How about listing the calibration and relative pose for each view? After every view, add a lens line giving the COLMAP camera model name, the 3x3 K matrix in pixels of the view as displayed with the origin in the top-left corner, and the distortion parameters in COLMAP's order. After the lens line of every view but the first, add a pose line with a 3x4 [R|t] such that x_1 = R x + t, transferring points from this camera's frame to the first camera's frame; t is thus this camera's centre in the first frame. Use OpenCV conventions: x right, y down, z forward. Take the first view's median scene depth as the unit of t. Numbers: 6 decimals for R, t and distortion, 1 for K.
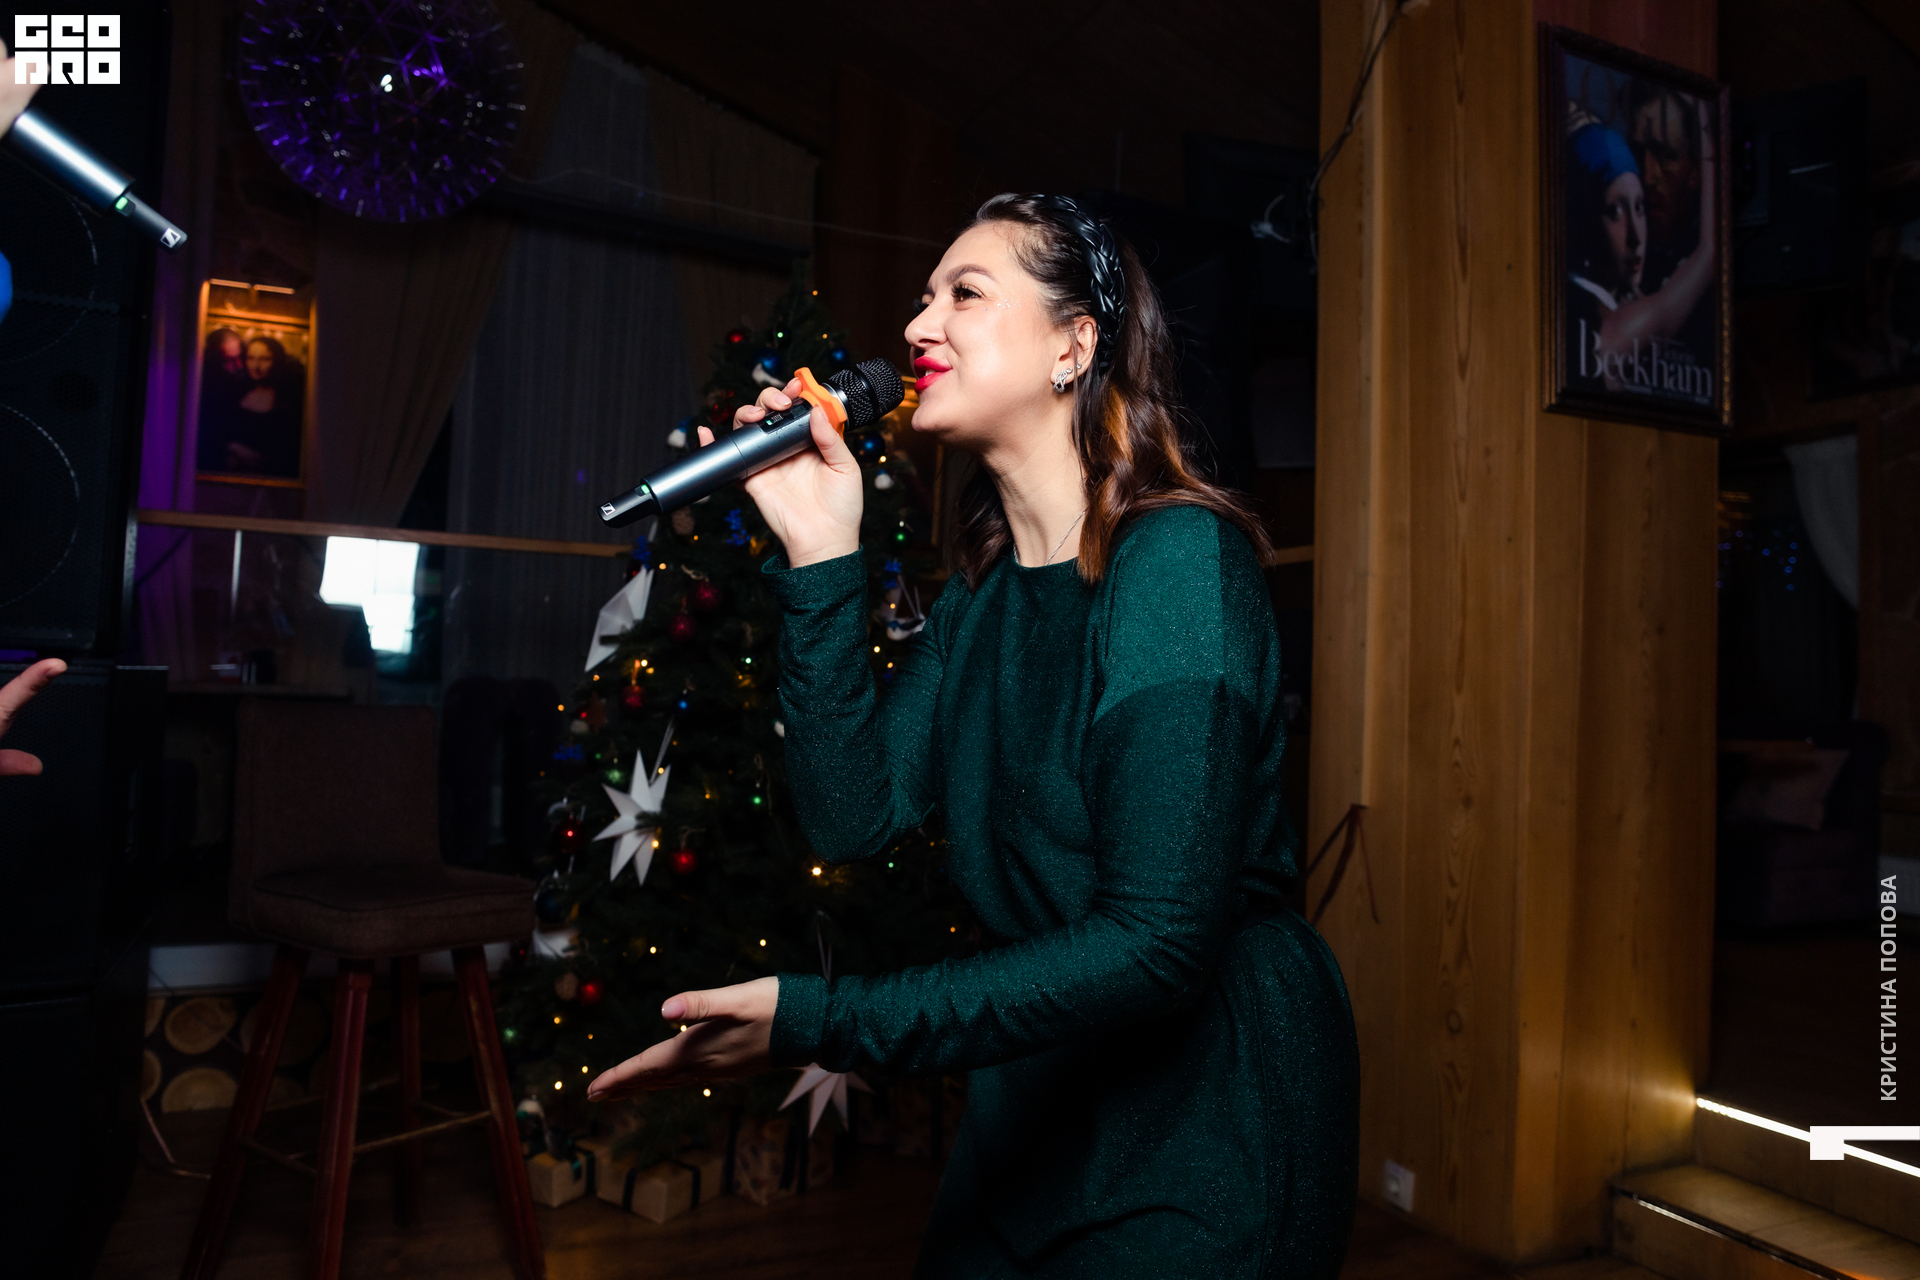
lens RADIAL K [[1321.8, 0, 965.7], [0, 1321.8, 635.1], [0, 0, 1]] dist [-0.092524, 0.081491]
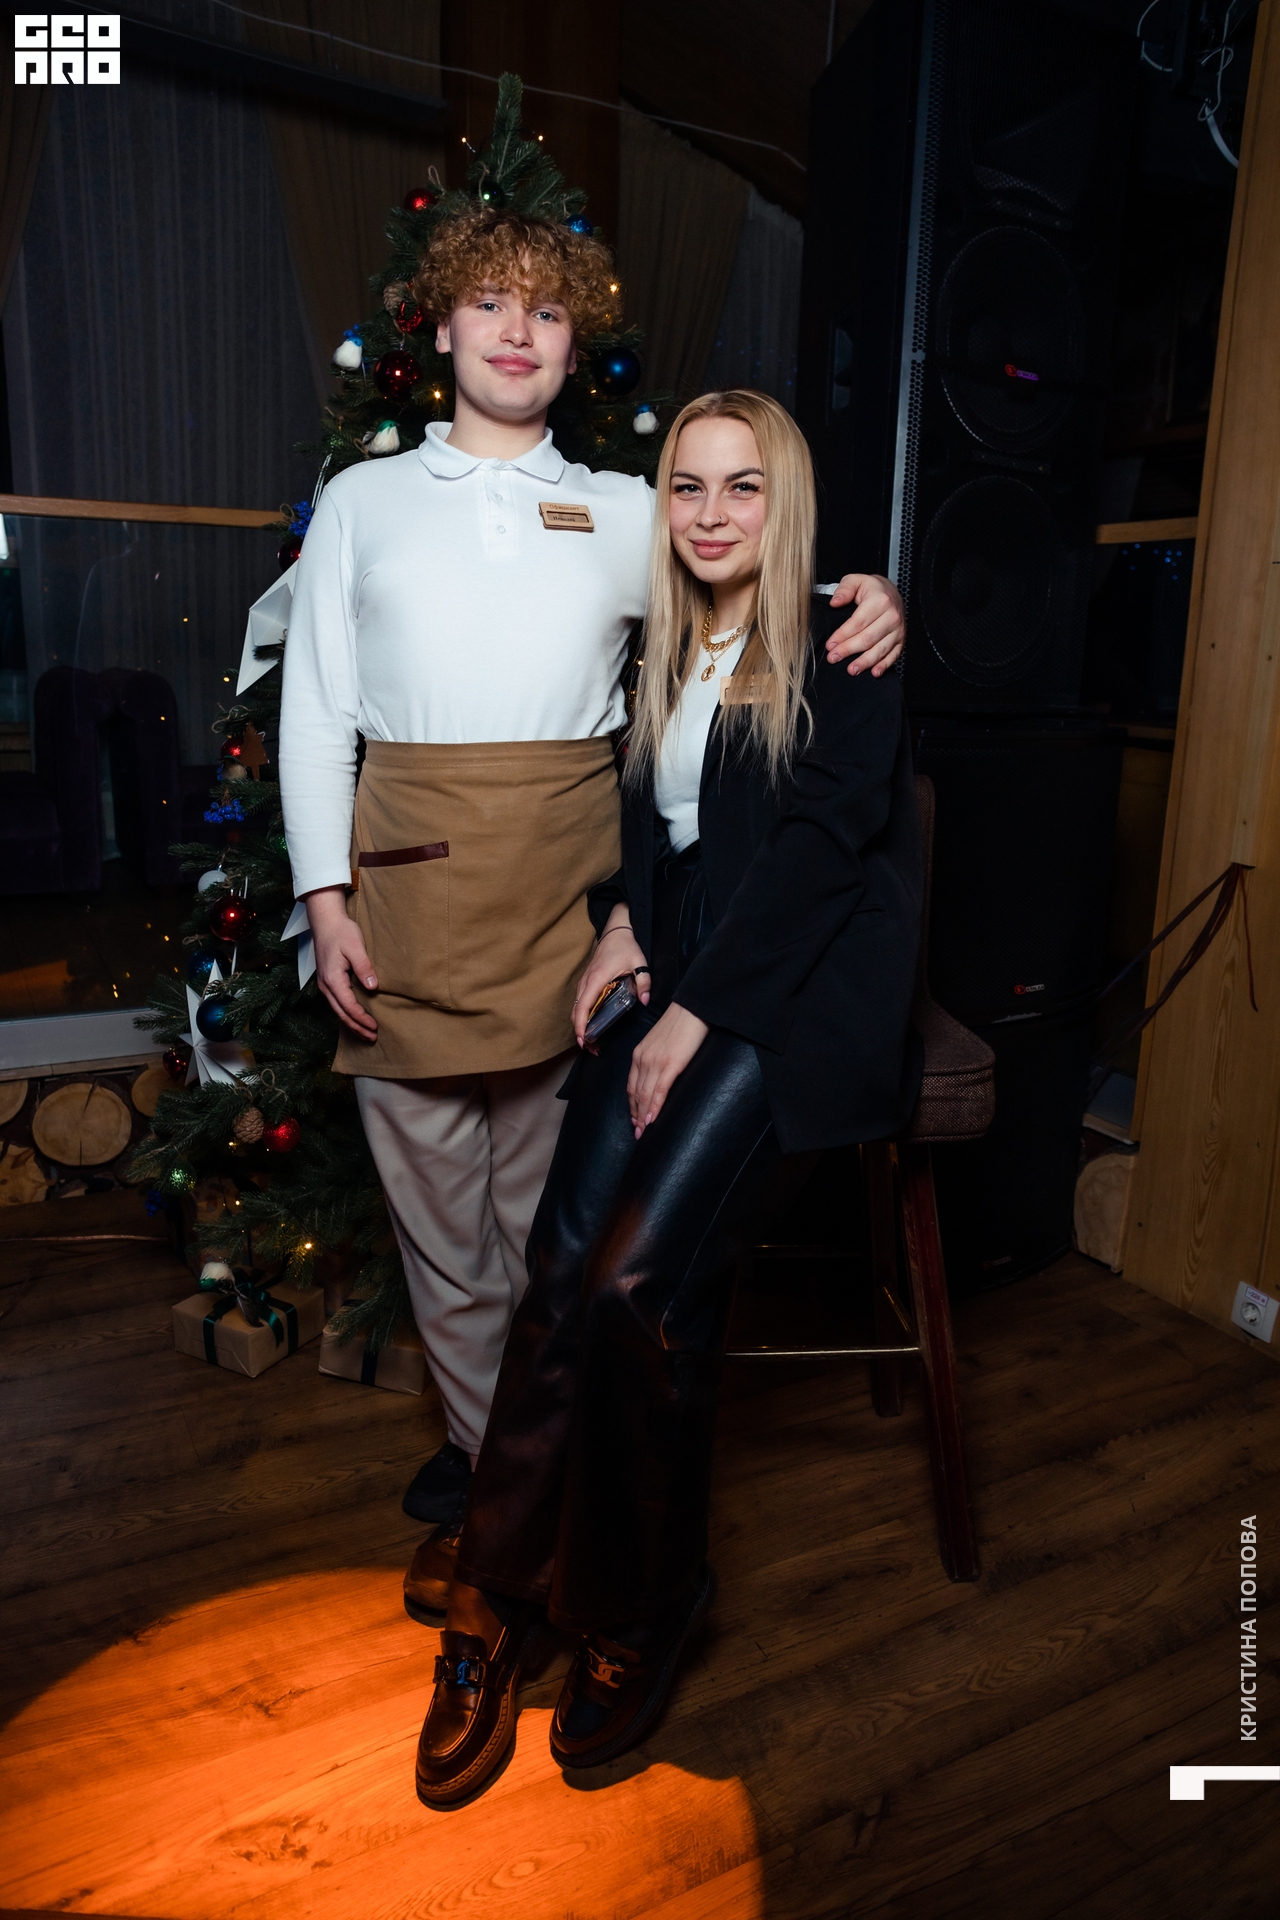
lens RADIAL K [[1321.8, 0, 635.5], [0, 1321.8, 955.6], [0, 0, 1]] dist [-0.092524, 0.081491]
pose [[0.998900, -0.014545, 0.044589, -0.098214], [0.002076, 0.963474, 0.267793, -0.026782], [-0.046855, -0.267405, 0.962444, 0.241843]]
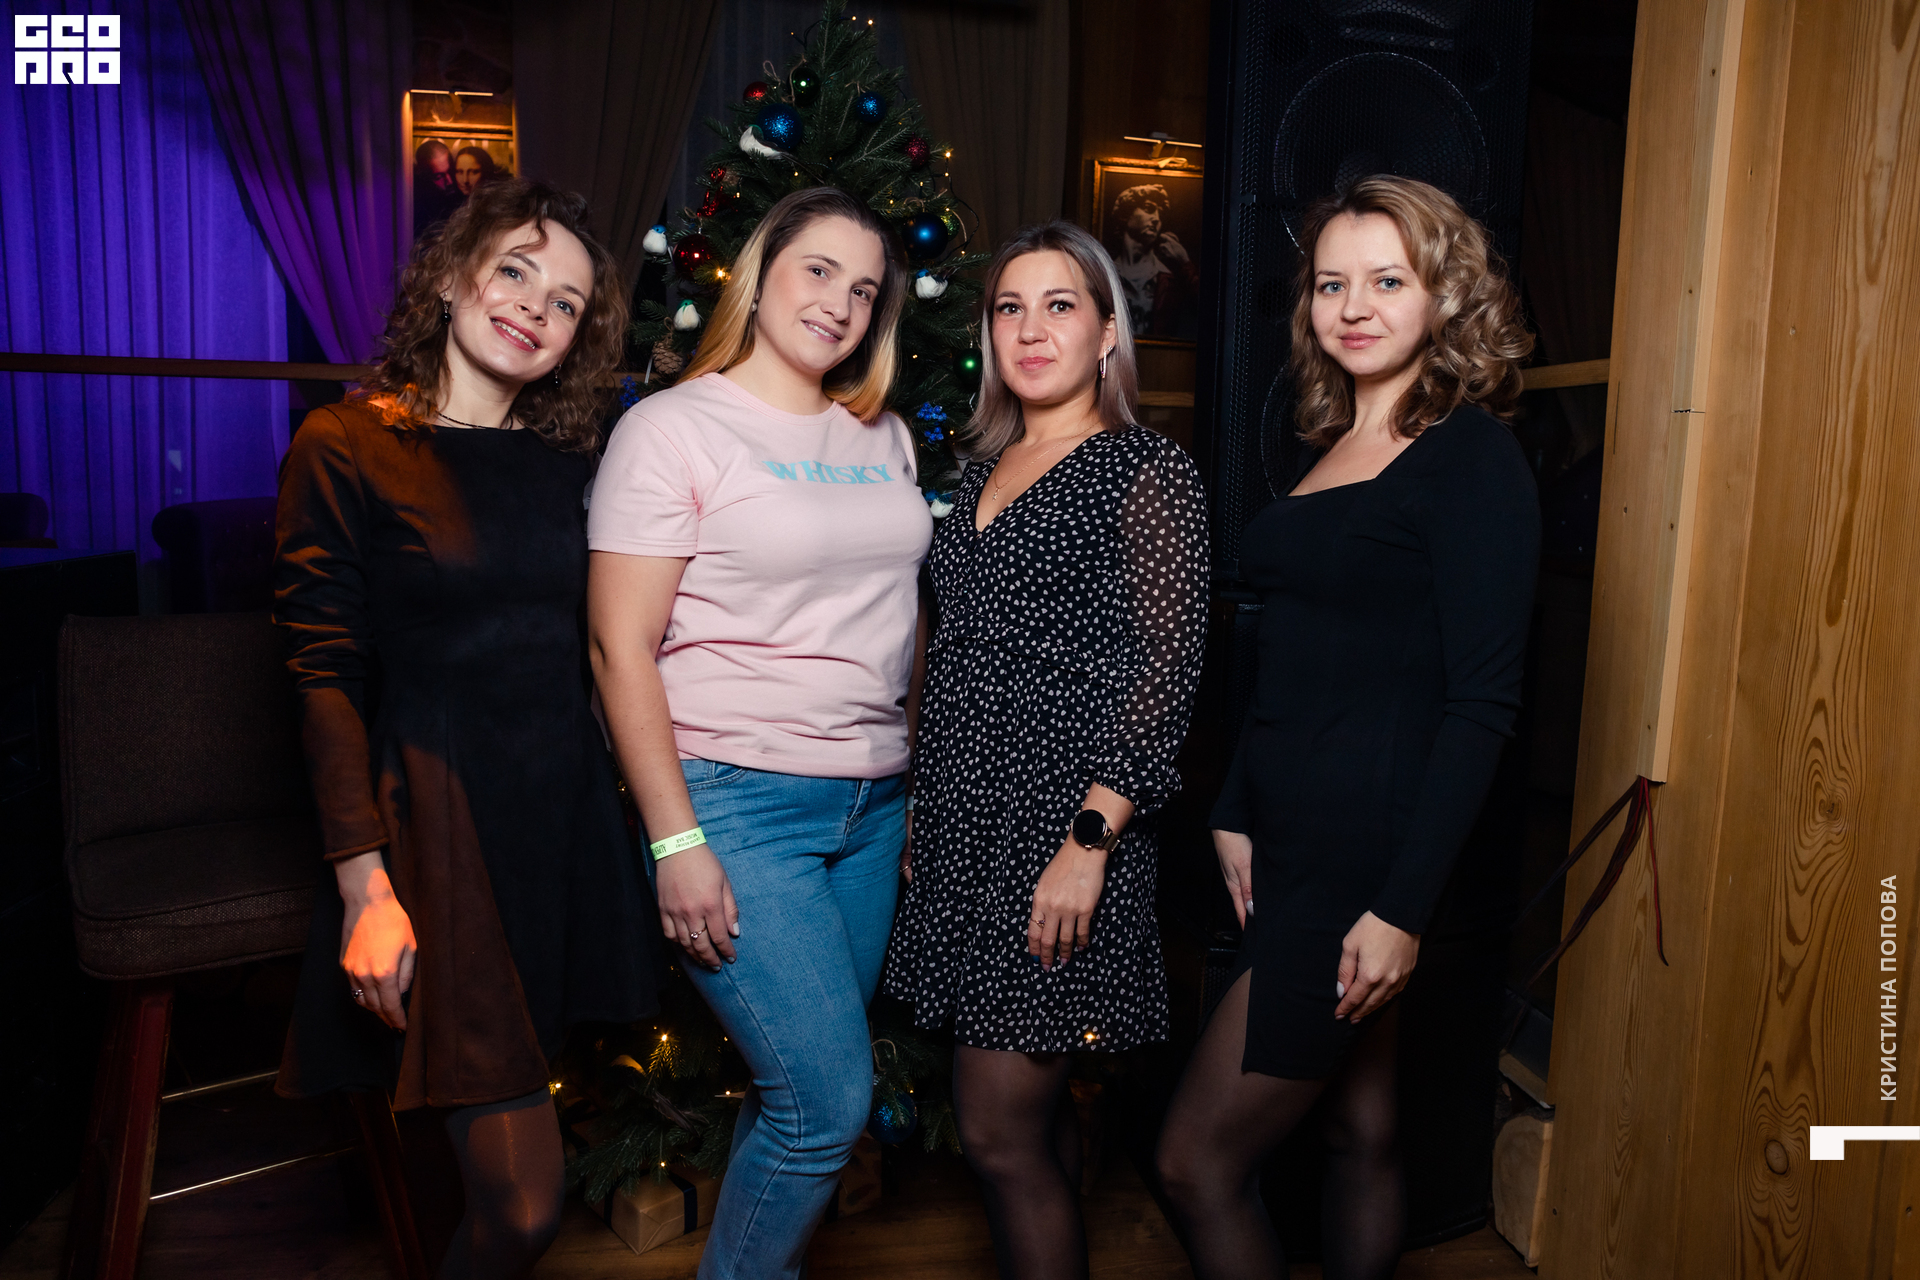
lens RADIAL K [[1321.8, 0, 958.5], [0, 1321.8, 633.1], [0, 0, 1]] dist [-0.092524, 0.081491]
pose [[0.955641, 0.027858, -0.293214, 0.157262], [0.018927, 0.987651, 0.155521, -0.042424], [0.293925, -0.154172, 0.943313, 0.310889]]
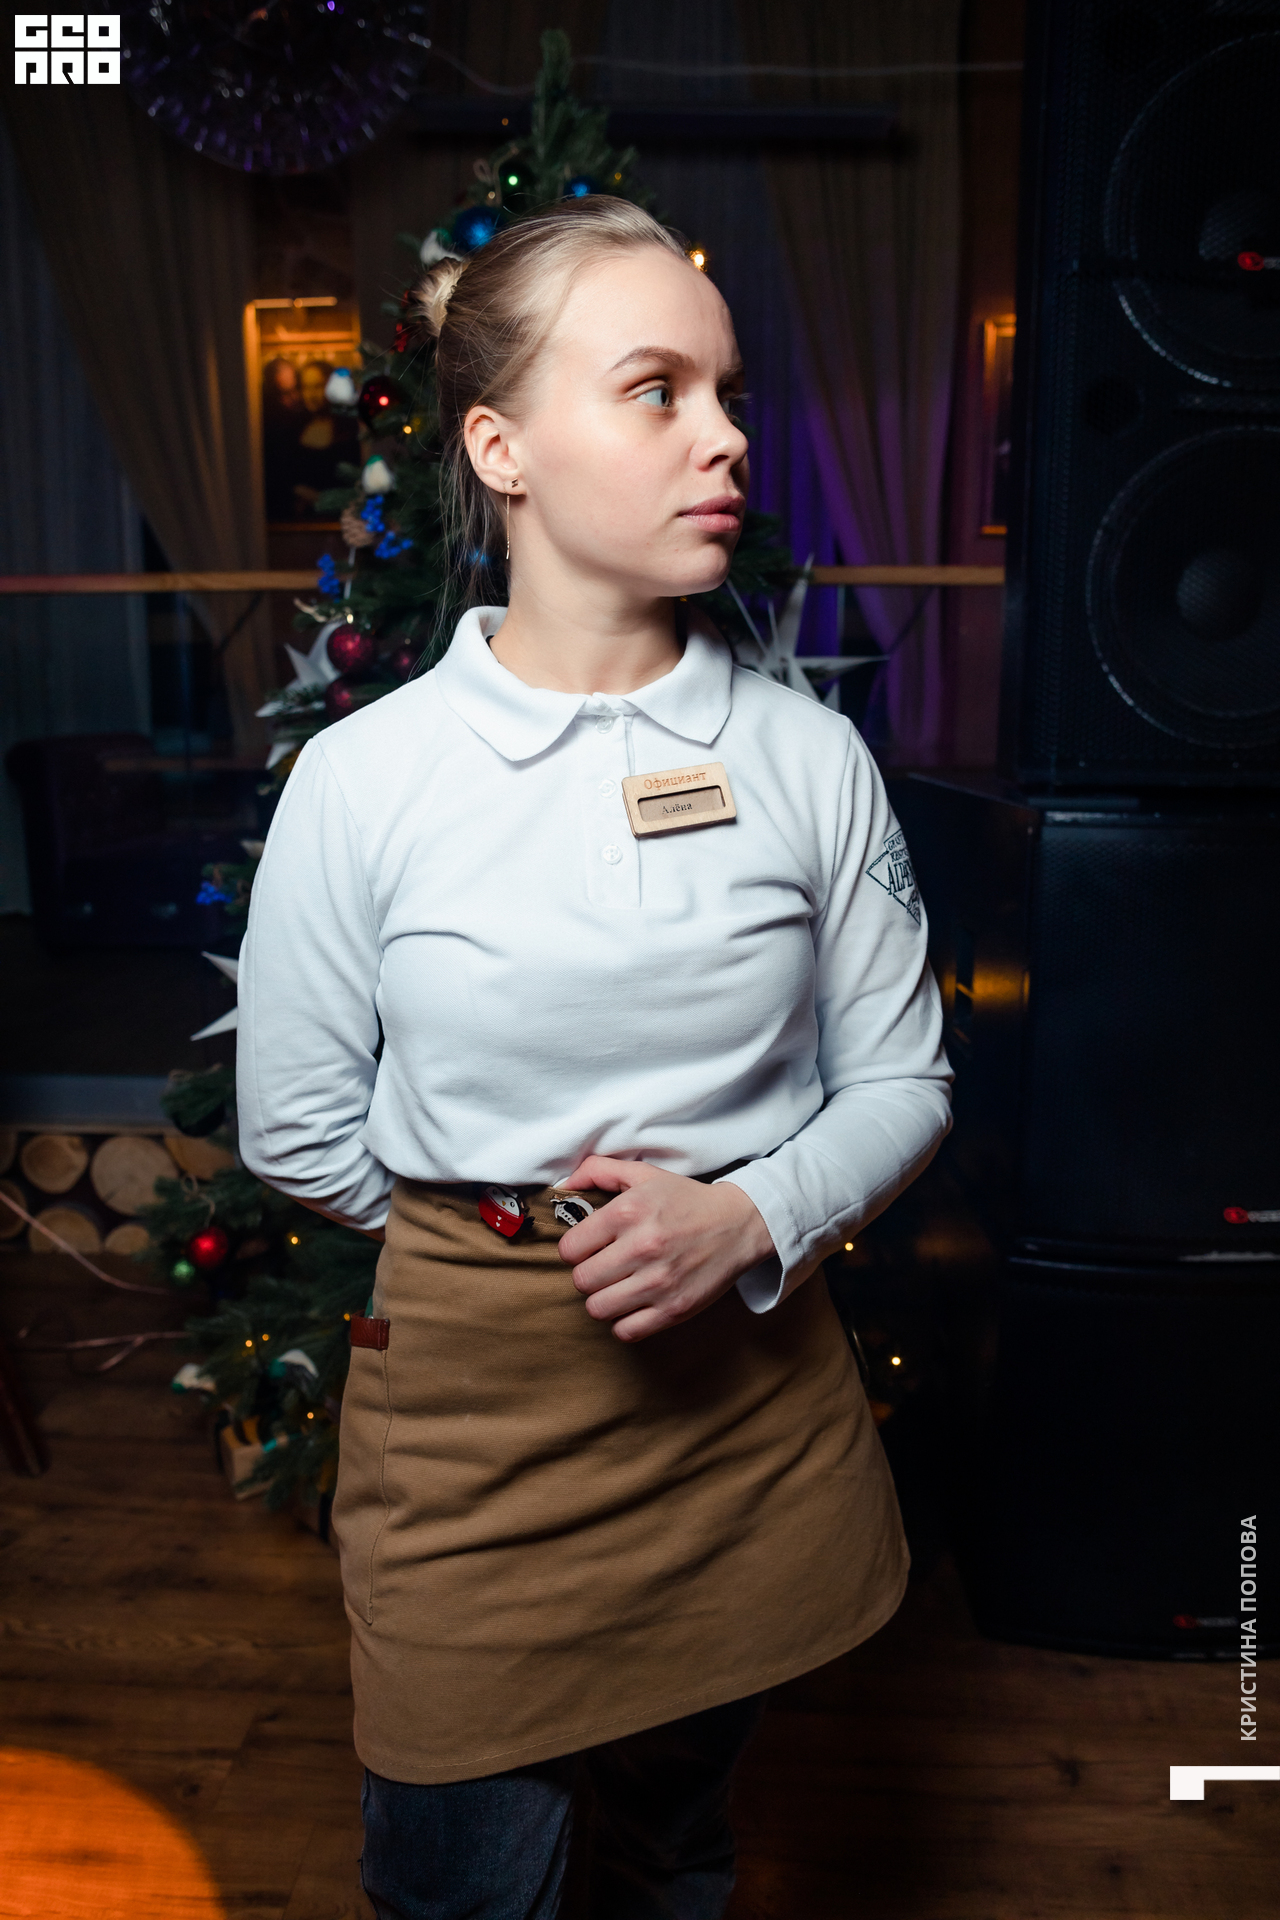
lens RADIAL K [[1321.8, 0, 627.2], [0, 1321.8, 956.5], [0, 0, 1]] dist [-0.092524, 0.081491]
pose [[0.877857, 0.056667, -0.475558, 0.196042], [0.052631, 0.975546, 0.213400, -0.012928], [0.476022, -0.212364, 0.853408, 0.466921]]
